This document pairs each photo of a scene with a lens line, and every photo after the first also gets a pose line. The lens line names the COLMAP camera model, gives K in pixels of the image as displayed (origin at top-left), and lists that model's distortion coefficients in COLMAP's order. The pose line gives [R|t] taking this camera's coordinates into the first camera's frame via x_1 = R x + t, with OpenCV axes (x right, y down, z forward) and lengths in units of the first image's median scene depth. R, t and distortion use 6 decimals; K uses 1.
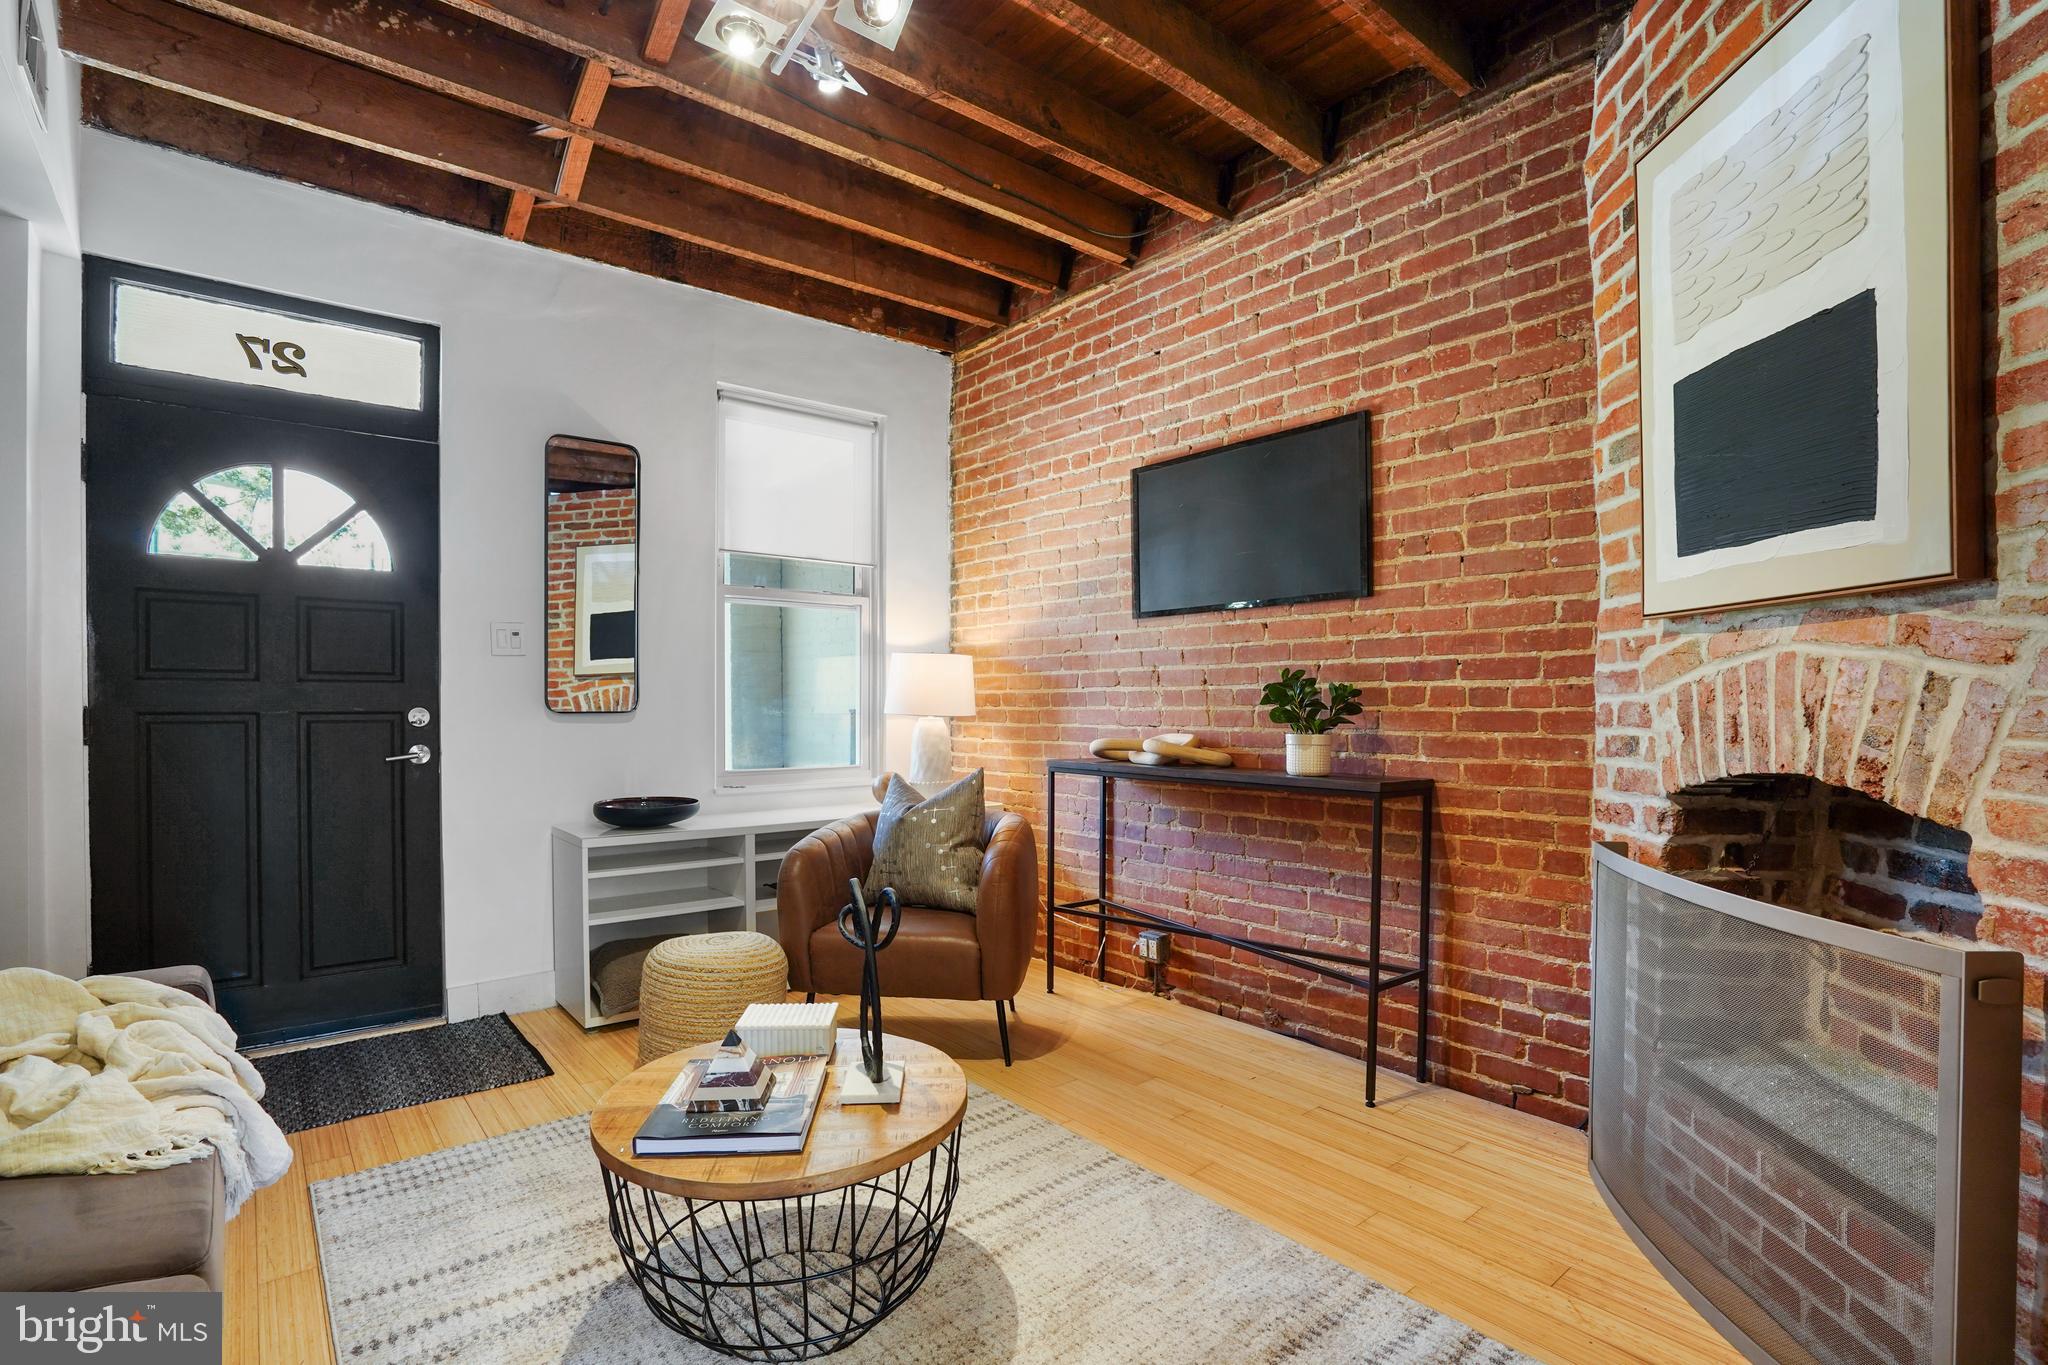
lens RADIAL K [[961.7, 0, 1007.2], [0, 961.7, 715.2], [0, 0, 1]] dist [-0.060970, 0.024101]
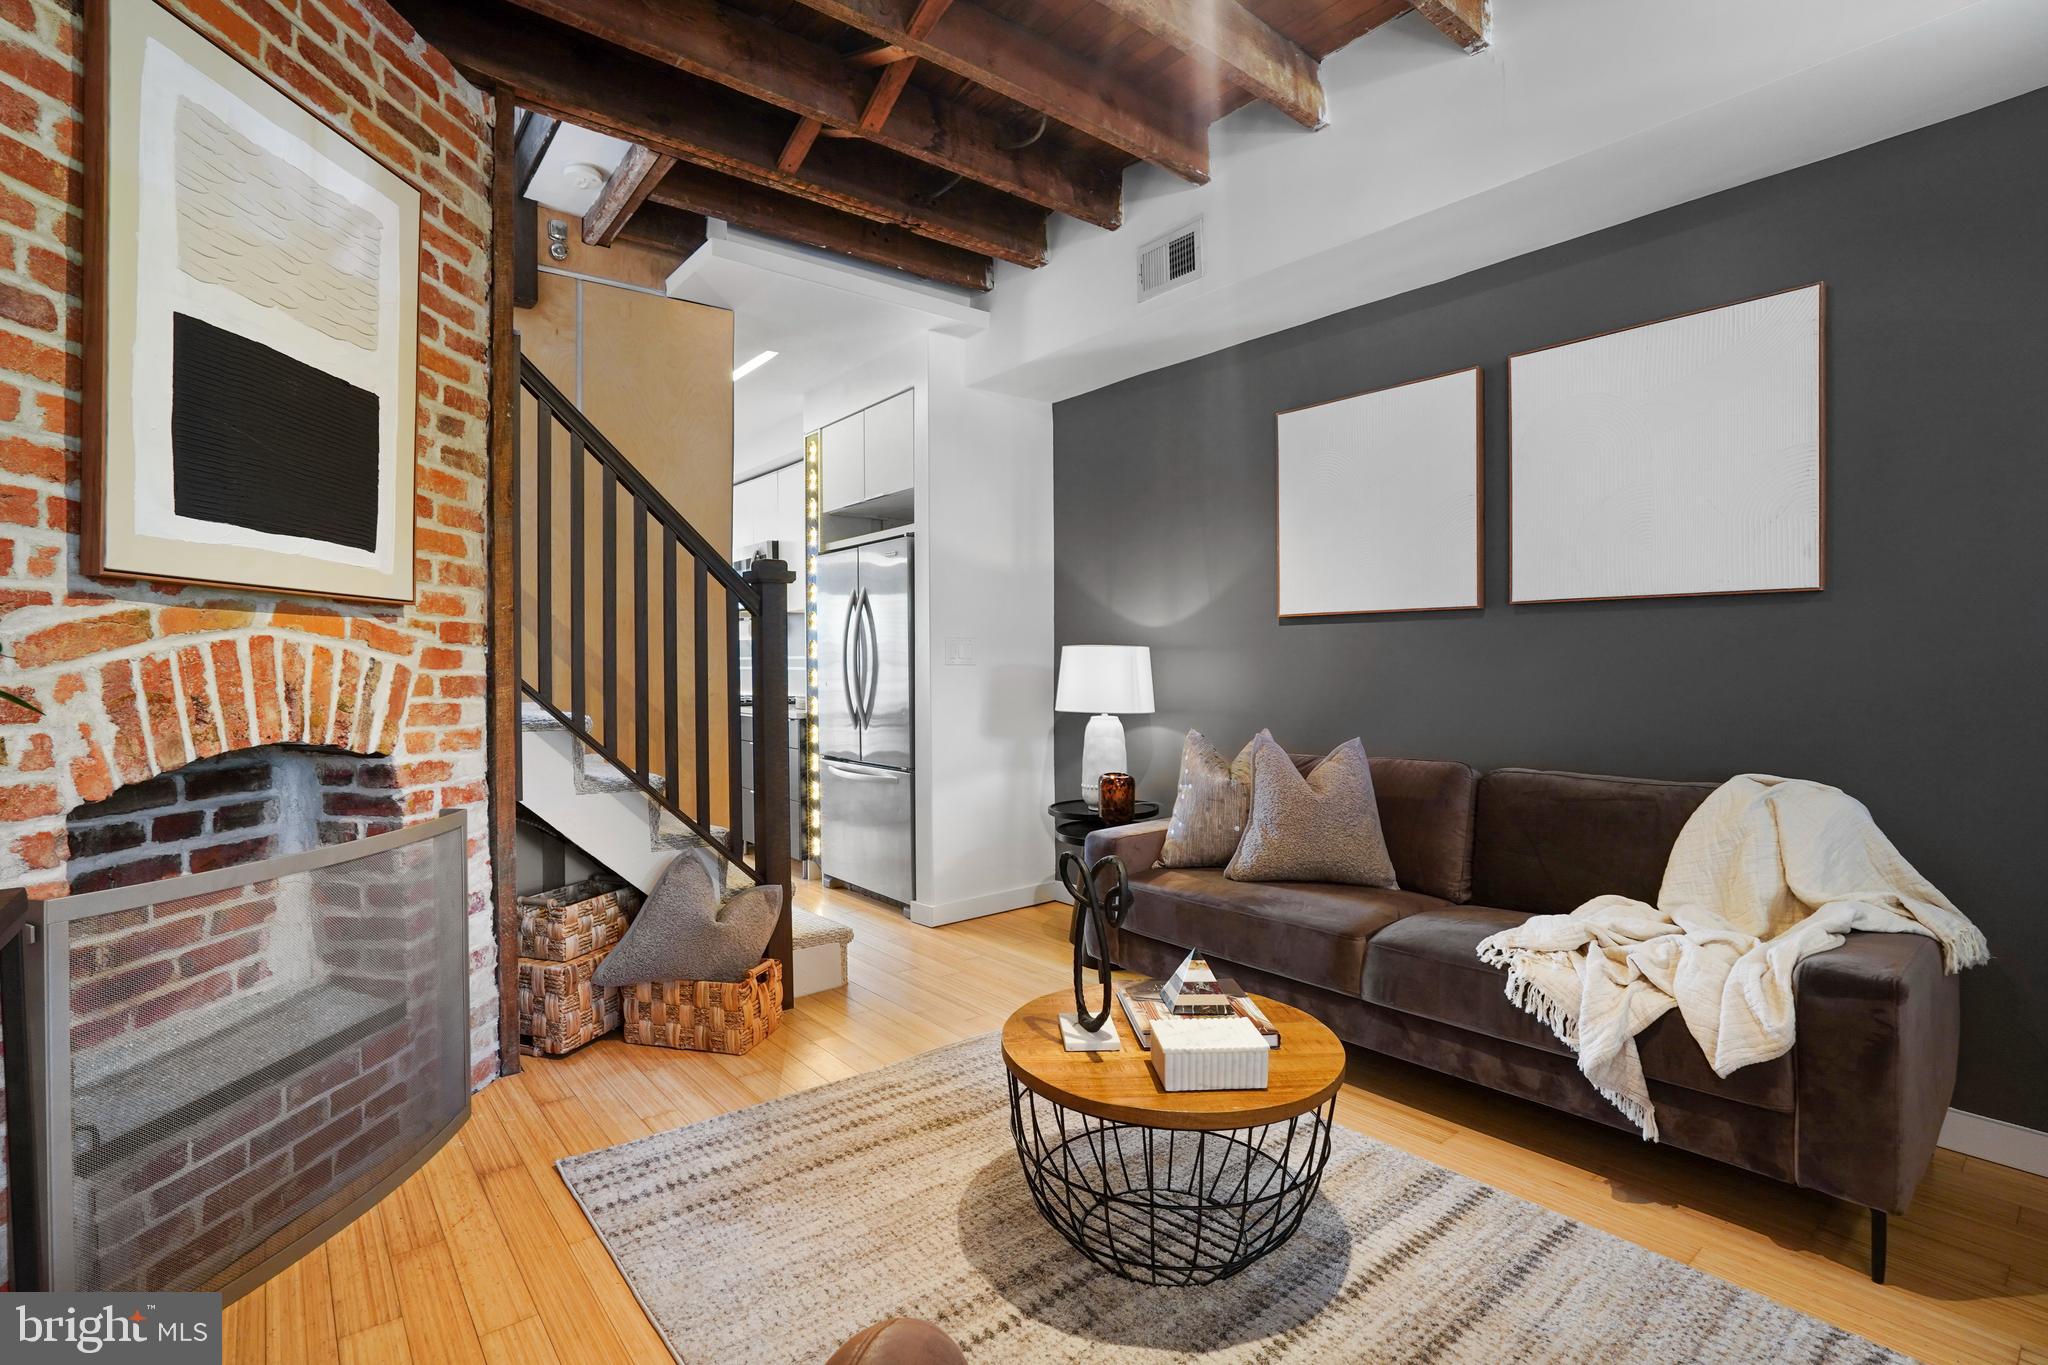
lens RADIAL K [[961.7, 0, 1032.3], [0, 961.7, 677.9], [0, 0, 1]] dist [-0.060970, 0.024101]
pose [[-0.999934, 0.003631, -0.010867, -0.042118], [0.003313, 0.999570, 0.029143, -0.027660], [0.010968, 0.029105, -0.999516, 1.265898]]
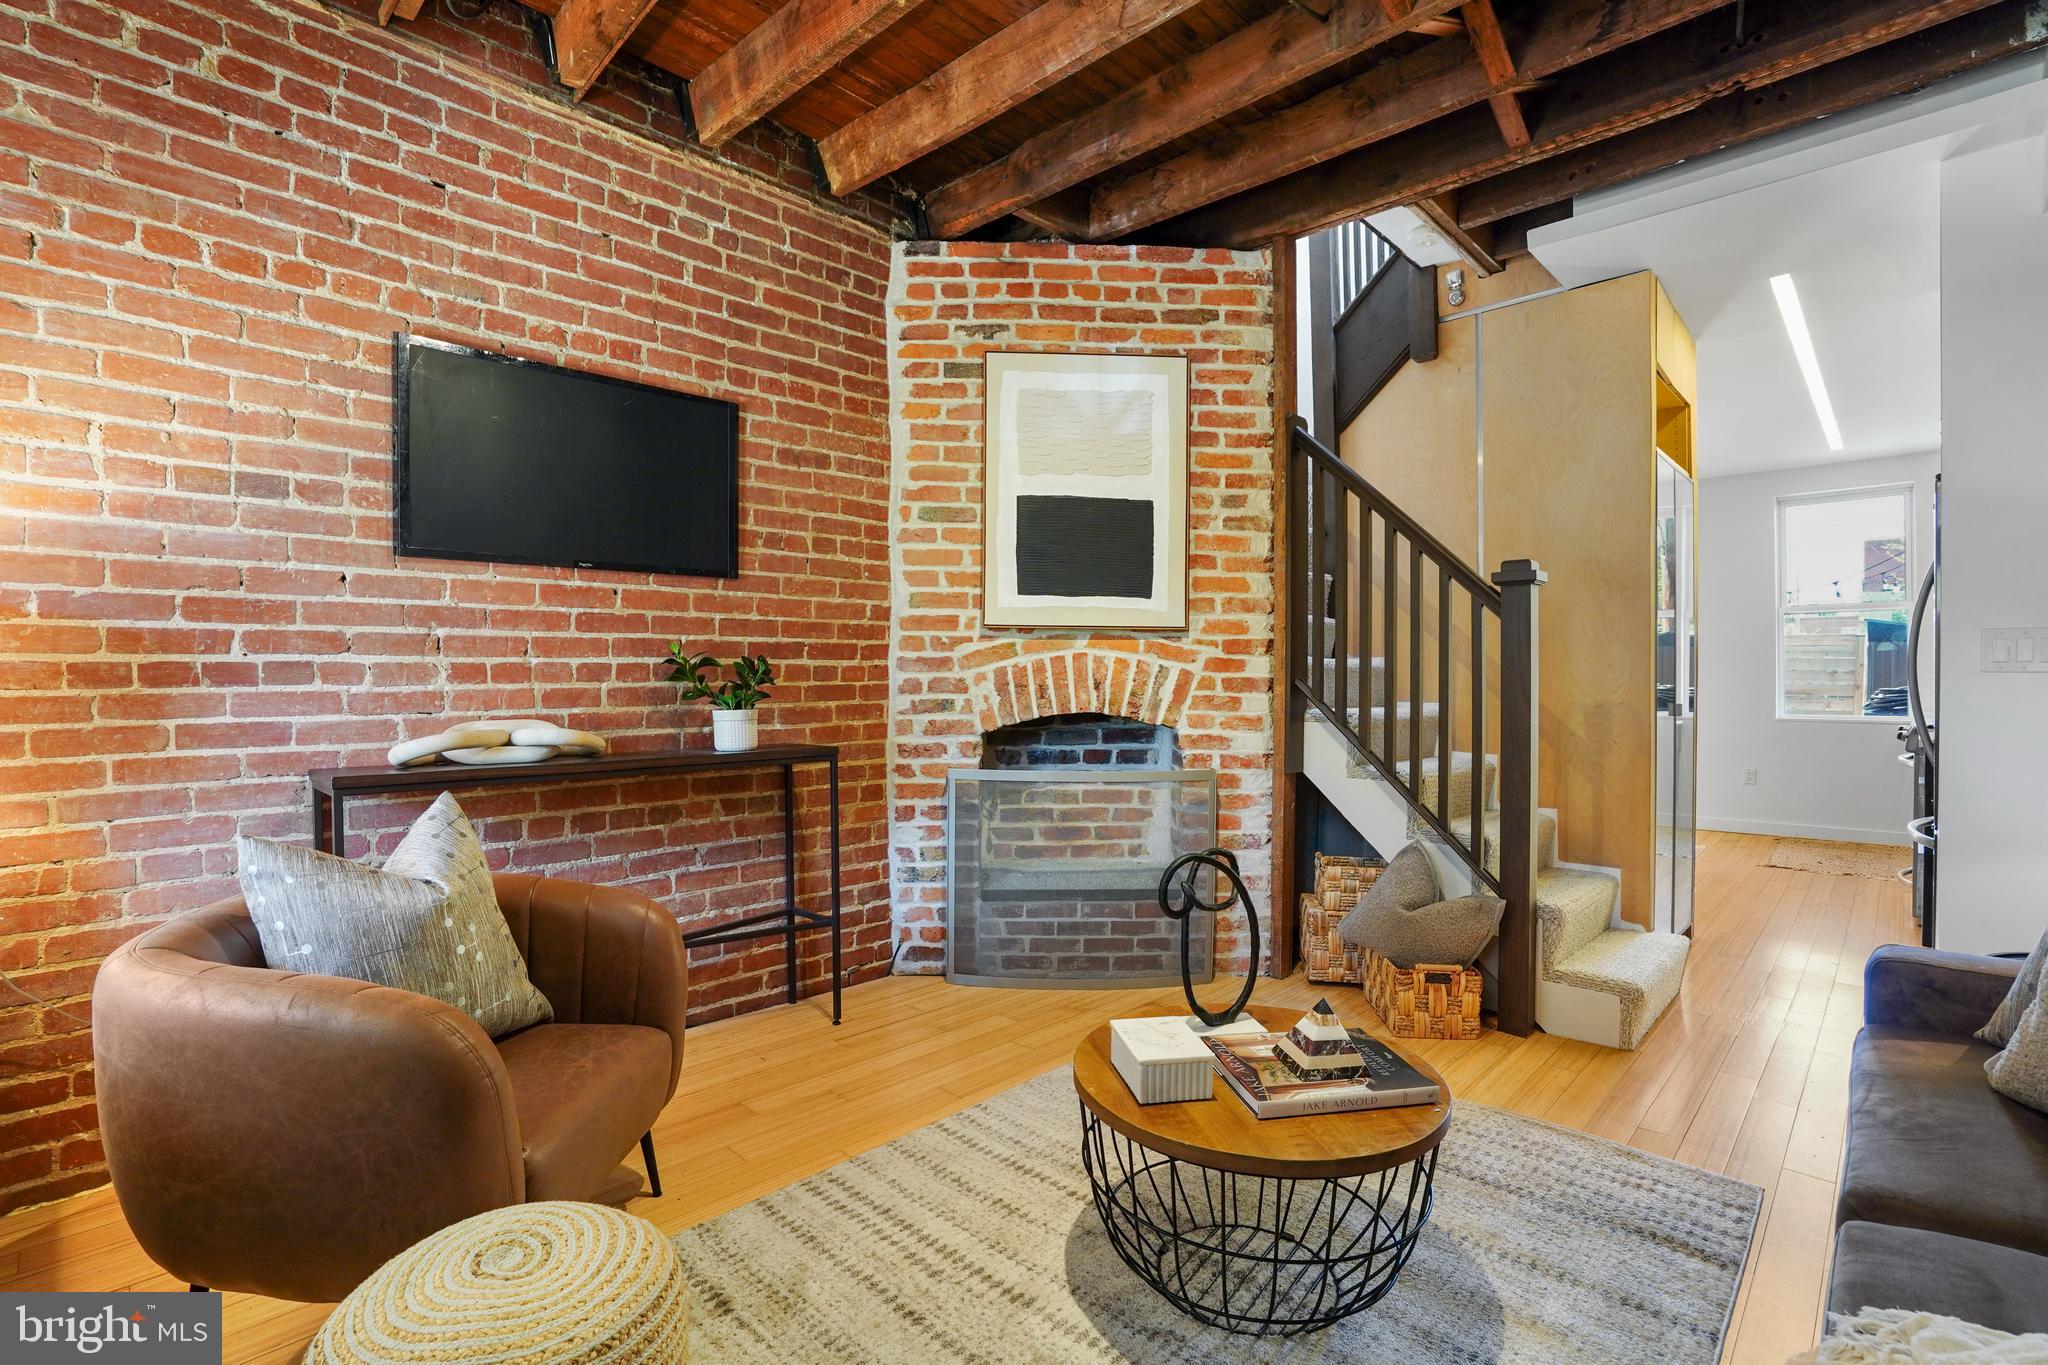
lens RADIAL K [[961.7, 0, 1002.5], [0, 961.7, 681.5], [0, 0, 1]] dist [-0.060970, 0.024101]
pose [[-0.110723, -0.006815, 0.993828, -0.727722], [0.013491, 0.999874, 0.008360, -0.014784], [-0.993760, 0.014334, -0.110618, 0.834420]]
